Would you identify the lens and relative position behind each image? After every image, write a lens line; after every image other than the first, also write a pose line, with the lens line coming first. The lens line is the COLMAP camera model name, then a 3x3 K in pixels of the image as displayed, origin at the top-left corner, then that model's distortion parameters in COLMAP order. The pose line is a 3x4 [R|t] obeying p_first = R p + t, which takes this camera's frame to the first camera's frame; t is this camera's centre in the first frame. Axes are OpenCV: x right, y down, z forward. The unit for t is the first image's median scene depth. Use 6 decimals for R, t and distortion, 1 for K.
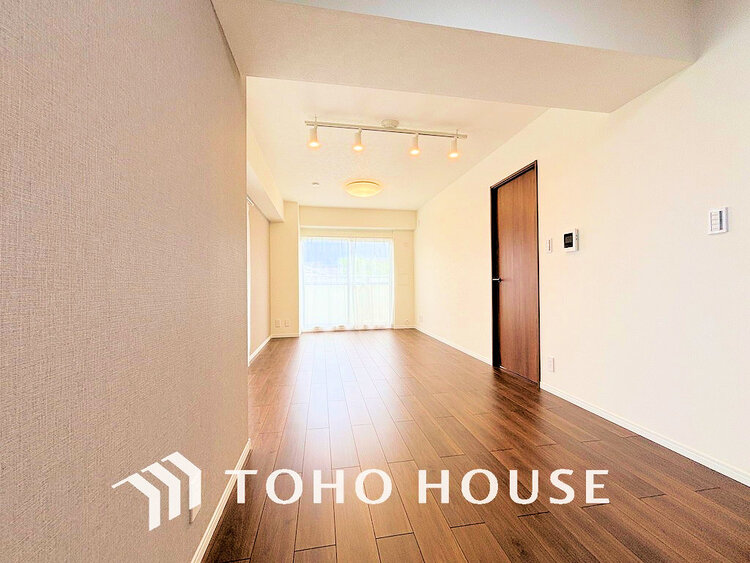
lens RADIAL K [[301.0, 0, 375.9], [0, 301.0, 281.0], [0, 0, 1]] dist [0.000611, 0.000017]
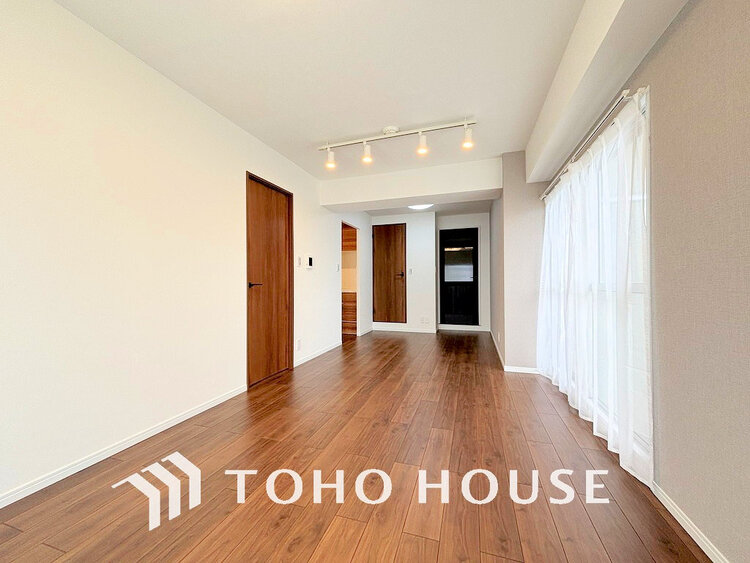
lens RADIAL K [[301.0, 0, 375.2], [0, 301.0, 283.3], [0, 0, 1]] dist [0.000611, 0.000017]
pose [[-0.886781, 0.016861, 0.461881, -0.373024], [0.014189, 0.999856, -0.009257, 0.004659], [-0.461971, -0.001655, -0.886893, 1.944989]]
